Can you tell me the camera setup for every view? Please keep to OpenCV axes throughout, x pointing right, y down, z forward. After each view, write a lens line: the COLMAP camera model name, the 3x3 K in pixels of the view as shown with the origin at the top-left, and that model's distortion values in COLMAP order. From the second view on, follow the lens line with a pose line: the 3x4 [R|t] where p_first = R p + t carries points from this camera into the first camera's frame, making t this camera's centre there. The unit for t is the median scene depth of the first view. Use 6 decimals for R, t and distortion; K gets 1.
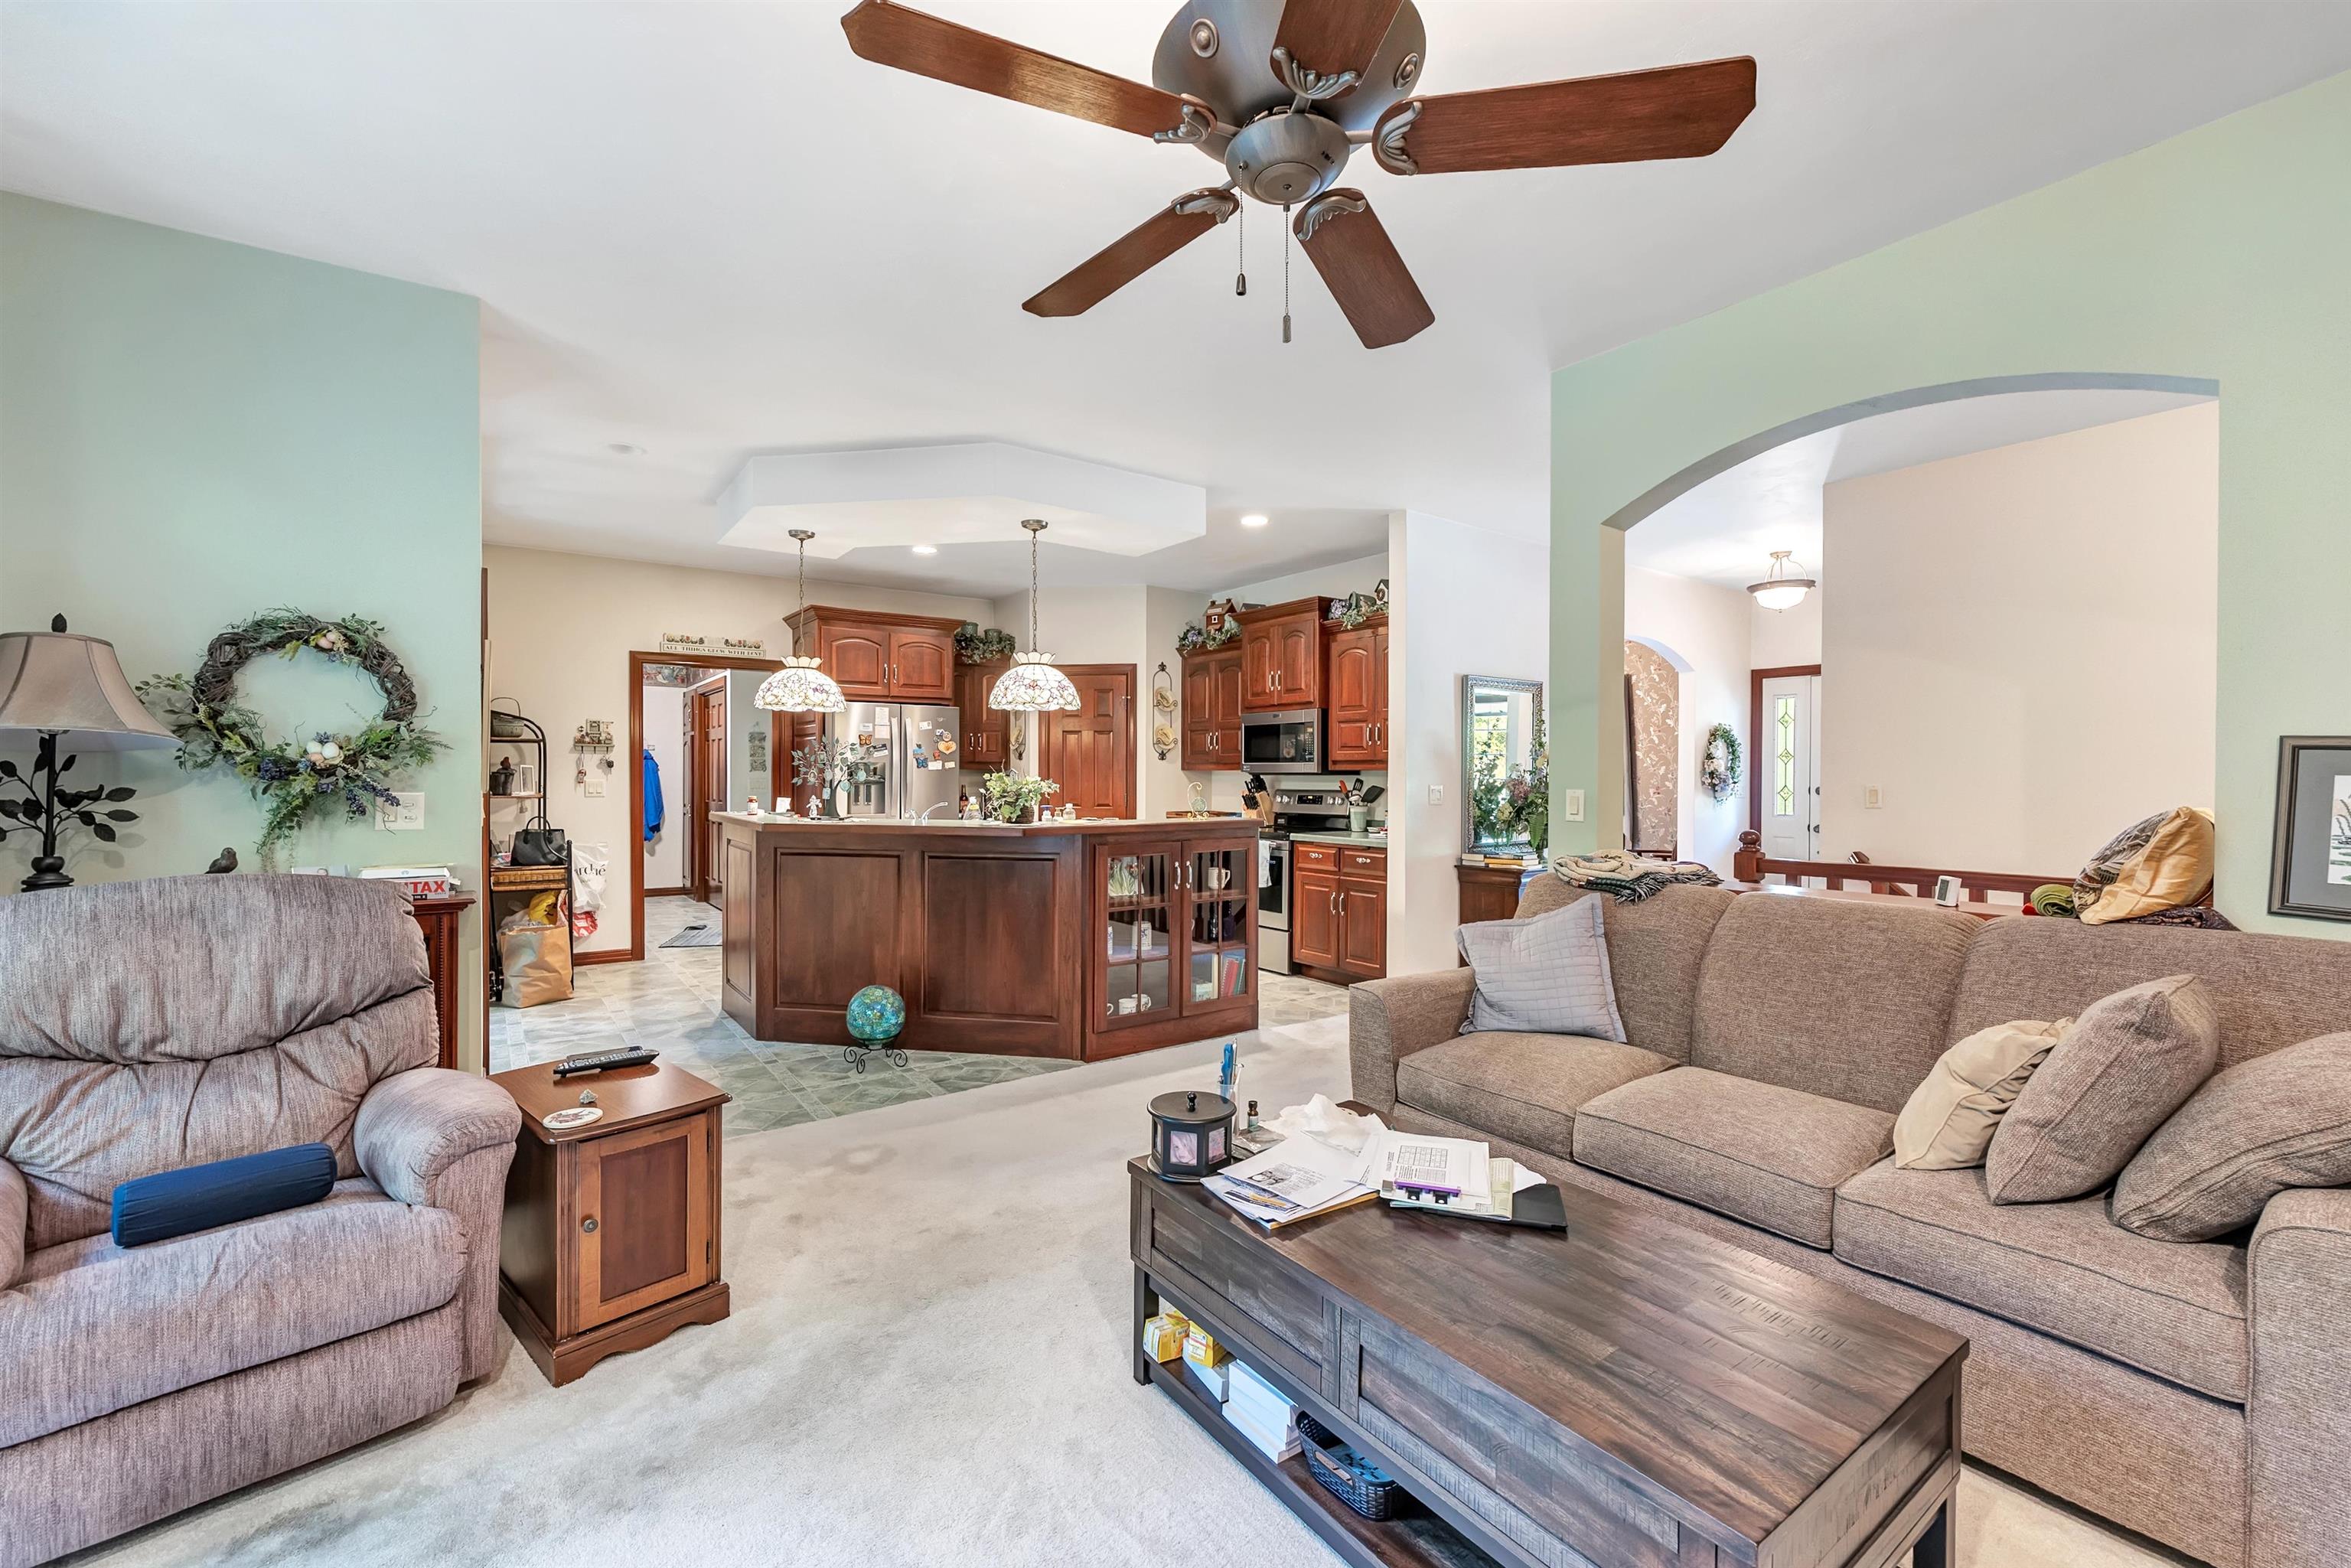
lens RADIAL K [[947.9, 0, 1163.9], [0, 947.9, 780.4], [0, 0, 1]] dist [0.000382, 0.000030]
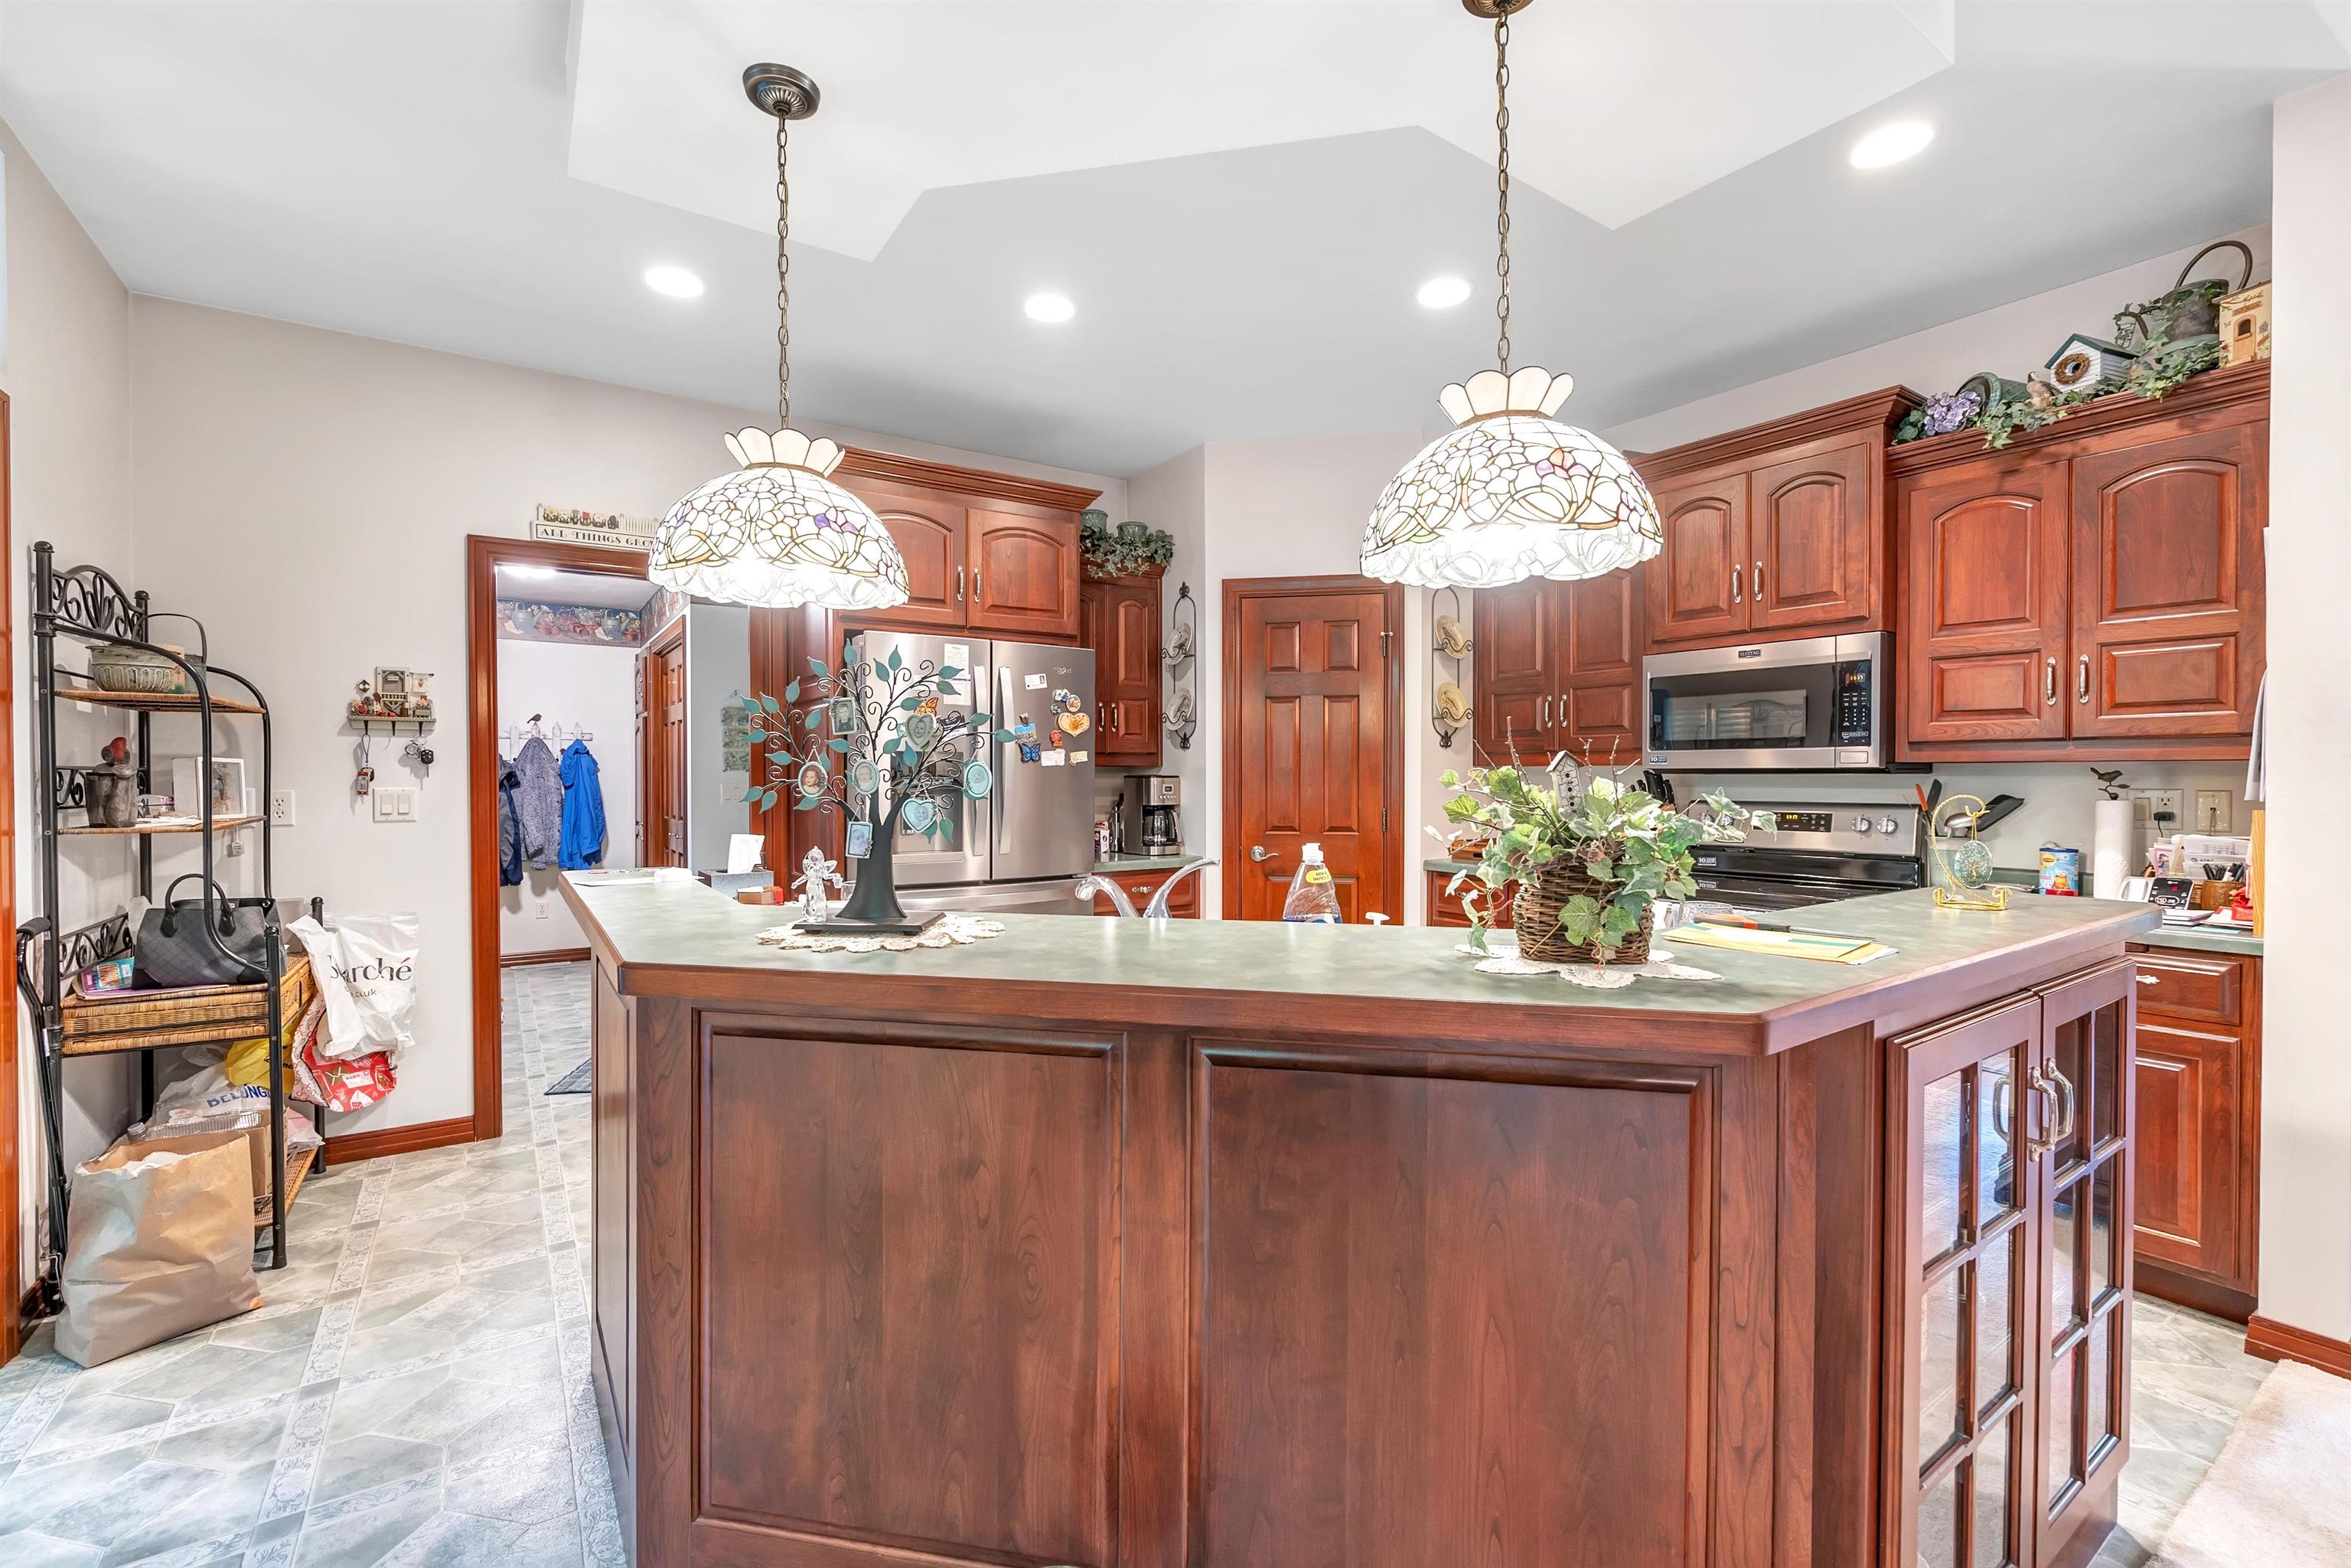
lens RADIAL K [[992.5, 0, 1163.6], [0, 992.5, 777.5], [0, 0, 1]] dist [0.003218, 0.000278]
pose [[0.999539, -0.003841, -0.030126, -0.174788], [0.003726, 0.999986, -0.003873, -0.002559], [0.030140, 0.003759, 0.999539, 0.481758]]
